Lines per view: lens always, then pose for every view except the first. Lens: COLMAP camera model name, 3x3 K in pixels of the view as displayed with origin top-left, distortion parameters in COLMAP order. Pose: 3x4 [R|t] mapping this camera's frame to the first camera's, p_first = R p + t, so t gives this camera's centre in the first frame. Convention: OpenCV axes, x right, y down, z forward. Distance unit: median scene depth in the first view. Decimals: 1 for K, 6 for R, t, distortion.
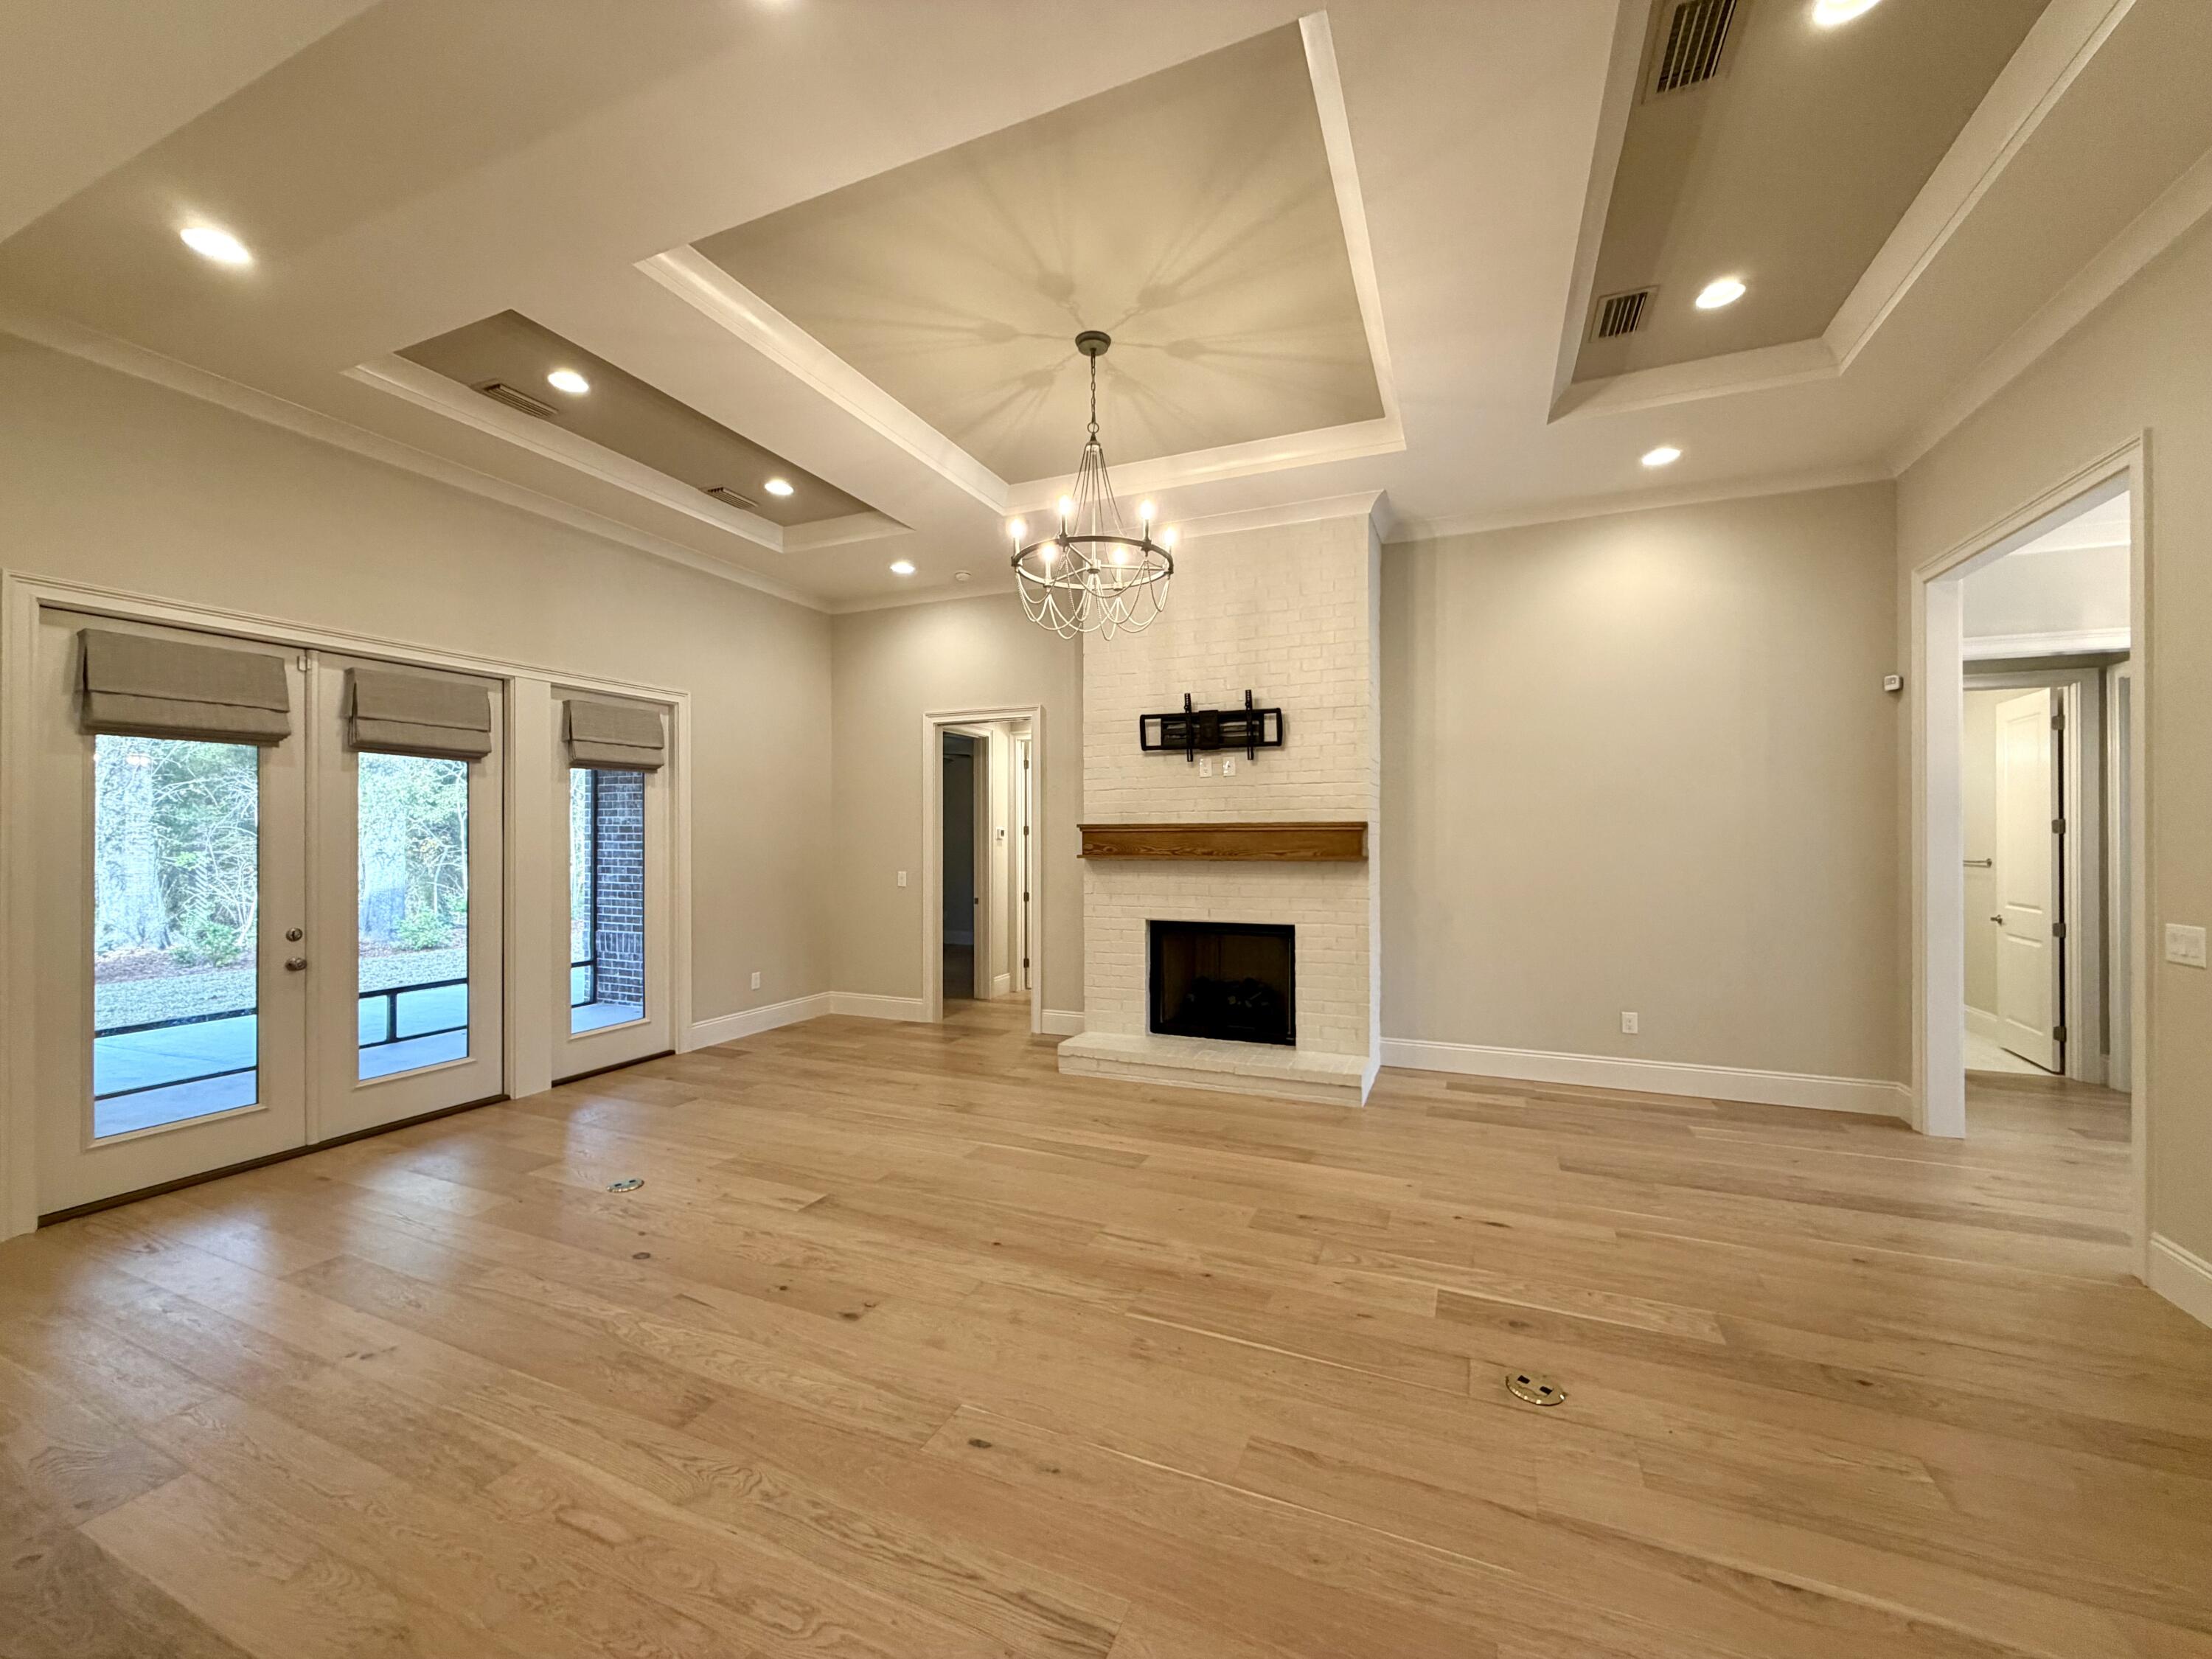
lens RADIAL K [[905.4, 0, 1106.0], [0, 905.4, 829.5], [0, 0, 1]] dist [-0.003594, -0.000465]
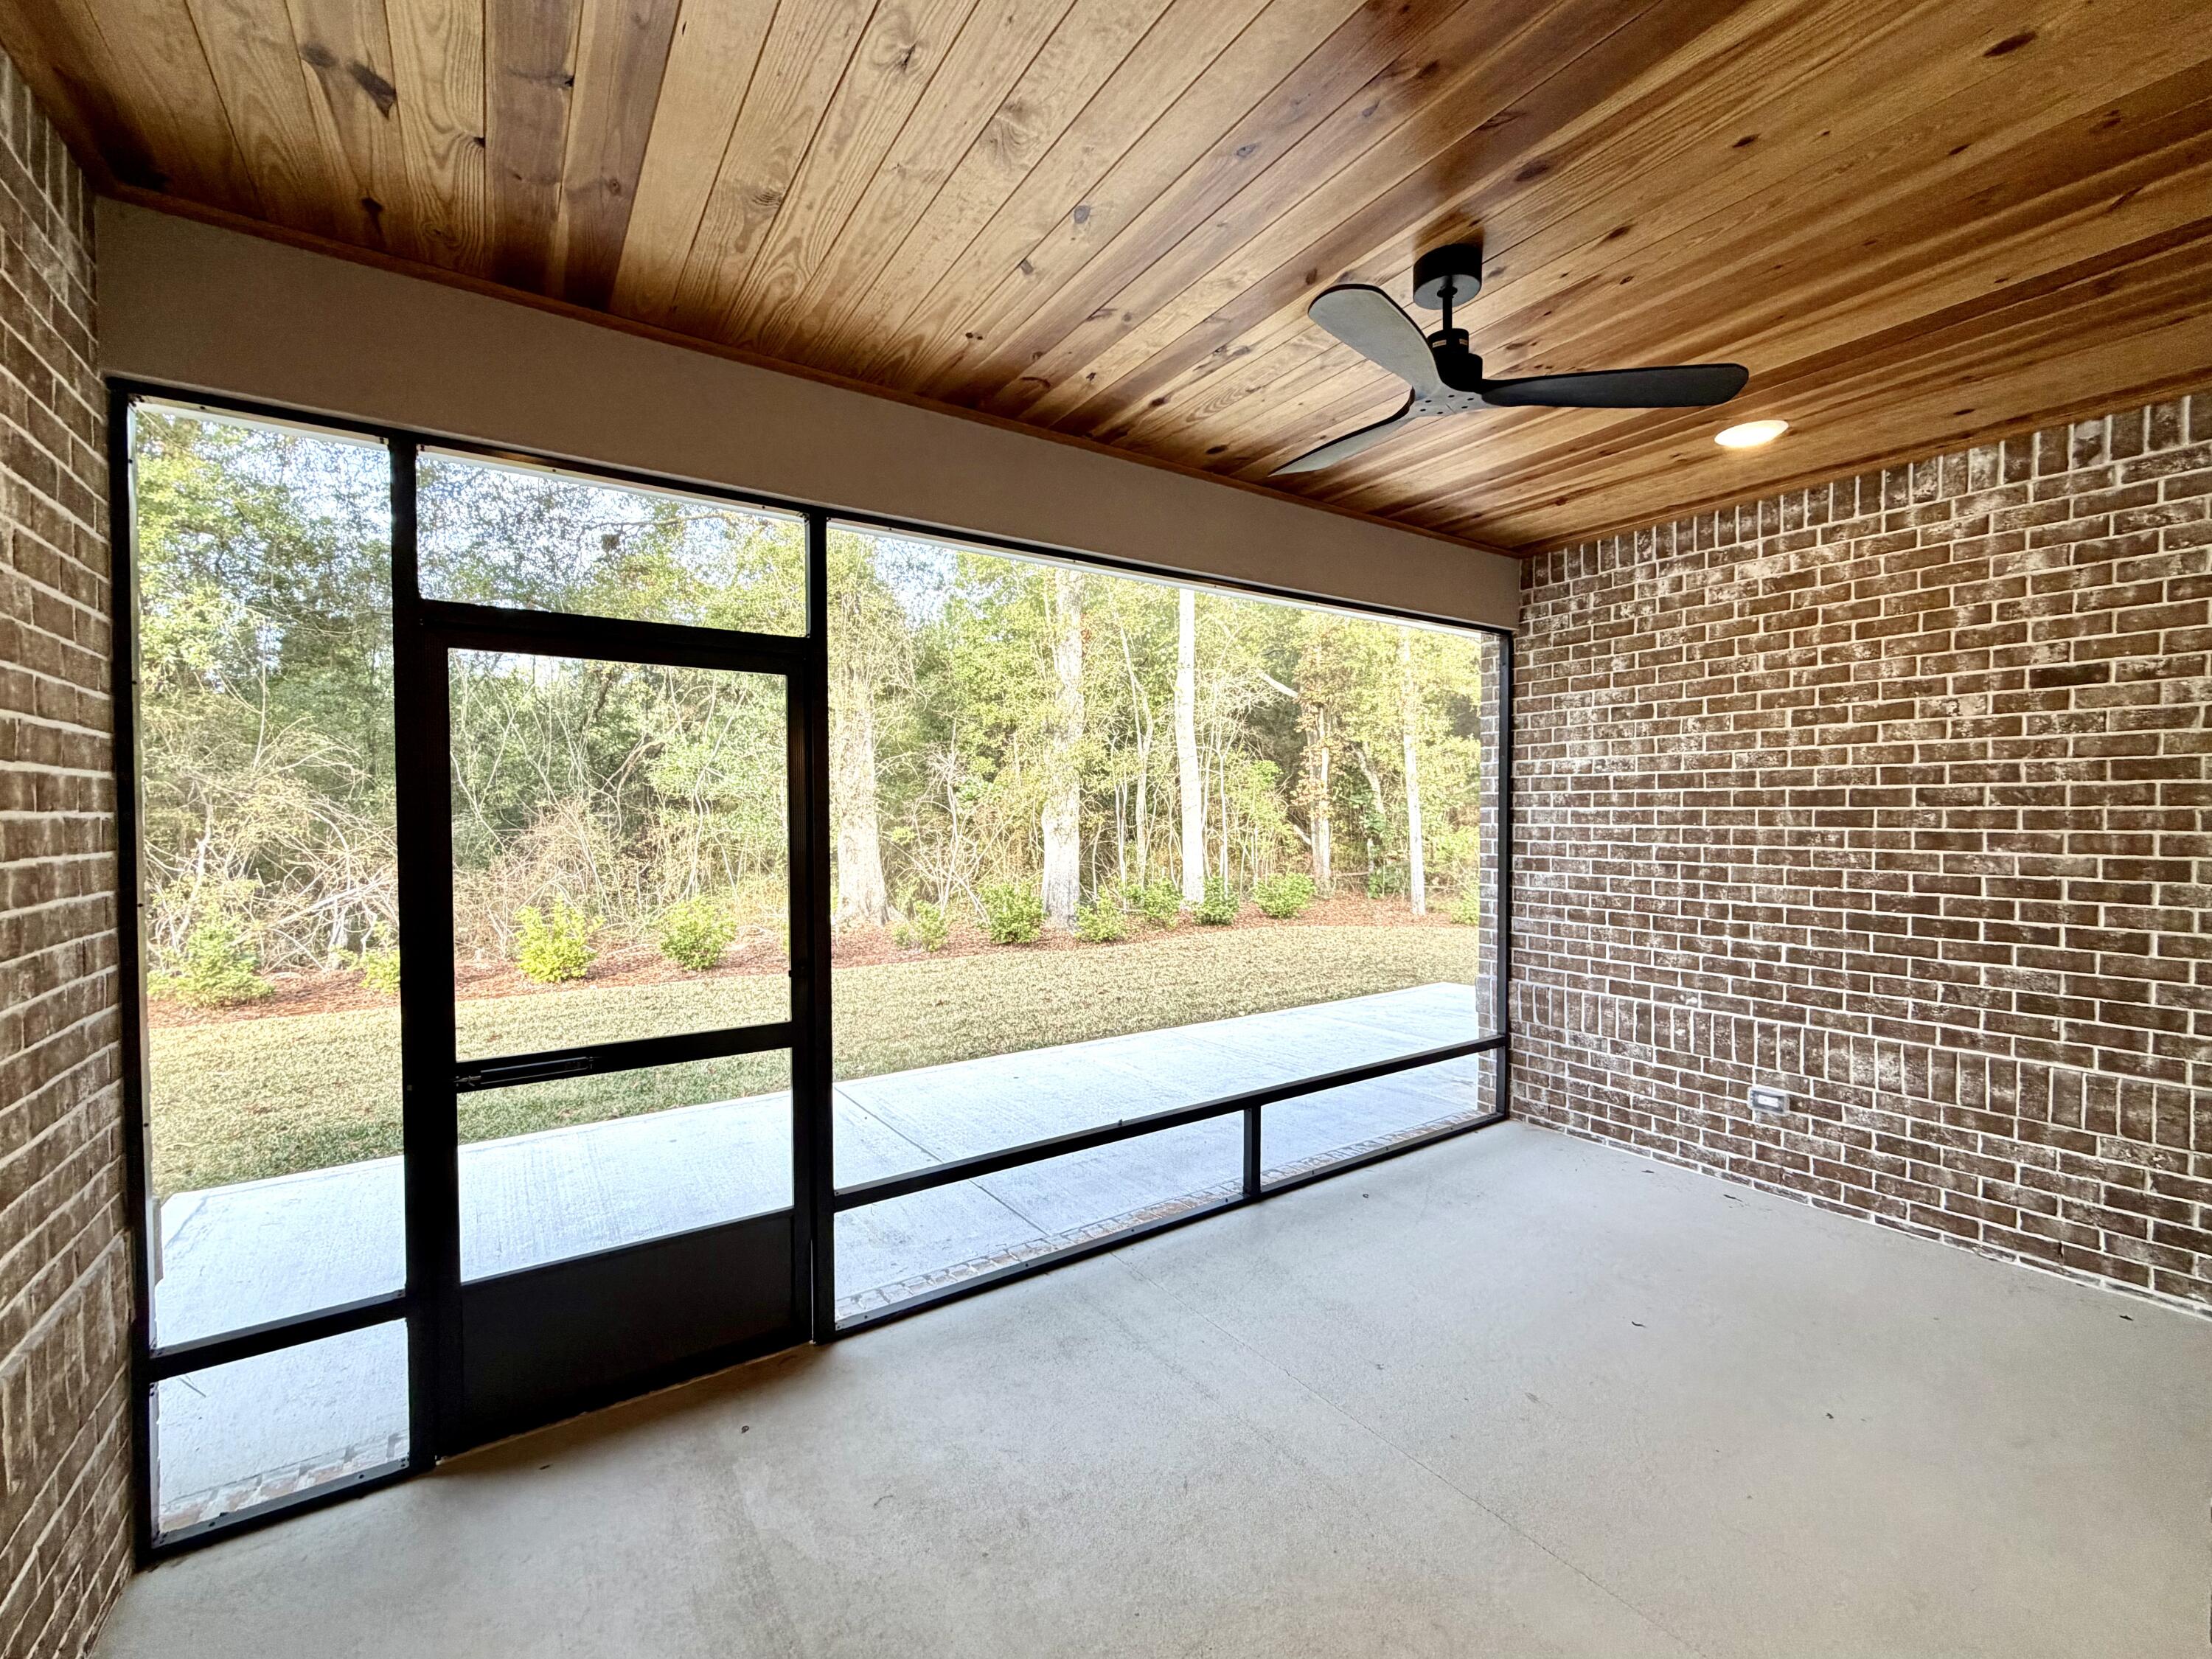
lens RADIAL K [[905.4, 0, 1106.0], [0, 905.4, 829.5], [0, 0, 1]] dist [-0.003594, -0.000465]
pose [[0.851072, 0.007049, -0.525002, -0.712745], [0.004175, 0.999787, 0.020192, 0.020062], [0.525033, -0.019377, 0.850861, 0.640016]]
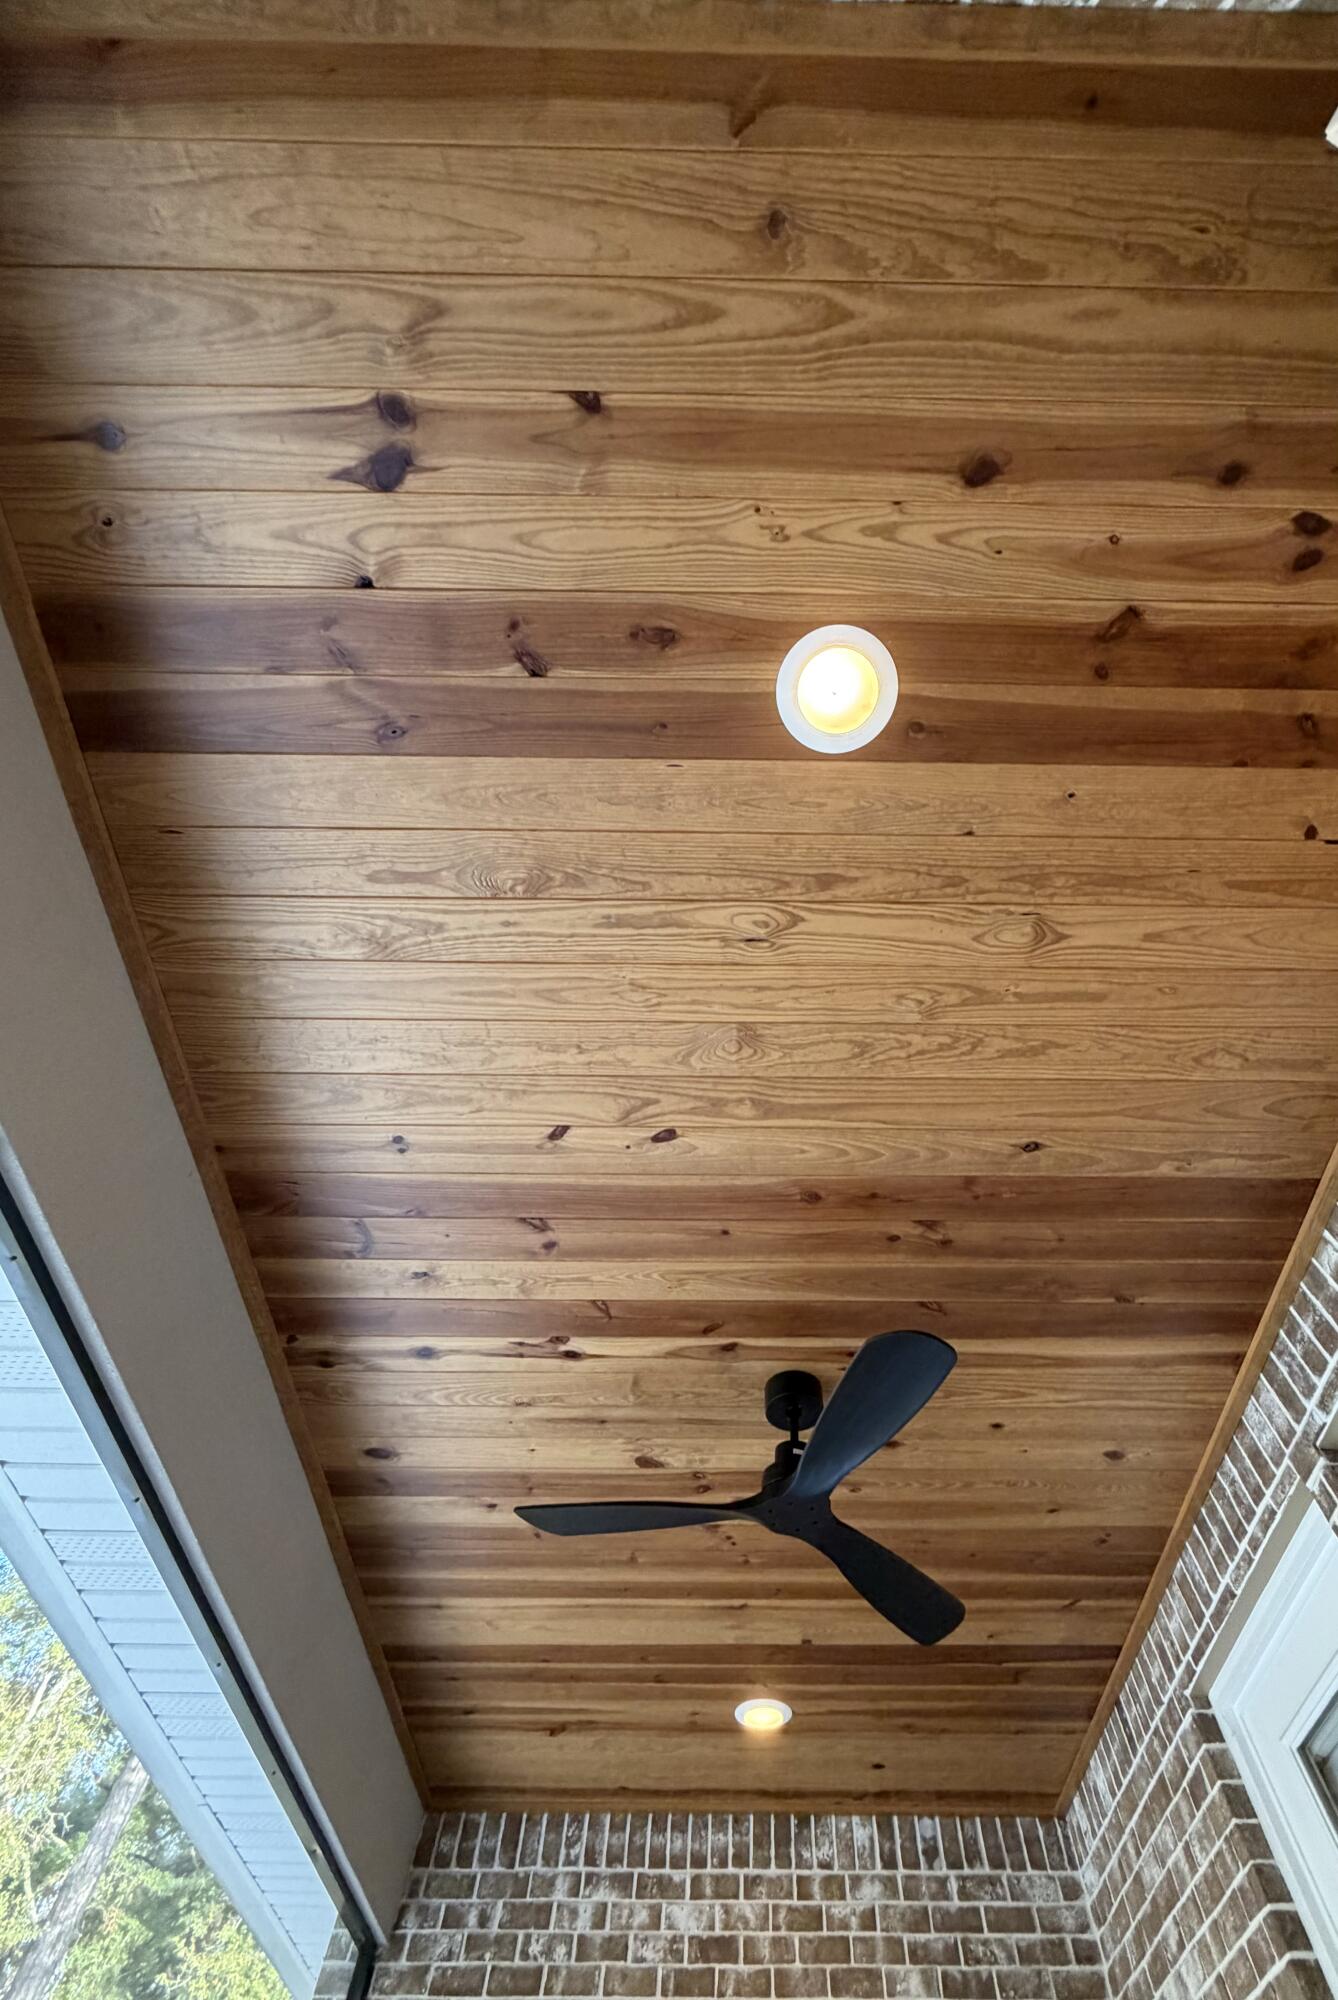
lens RADIAL K [[823.2, 0, 669.0], [0, 823.2, 1000.0], [0, 0, 1]] dist [0.000135, 0.000123]
pose [[0.907504, 0.375637, 0.187972, -0.958050], [-0.001575, 0.450545, -0.892752, 0.049616], [-0.420041, 0.809880, 0.409463, 0.748965]]
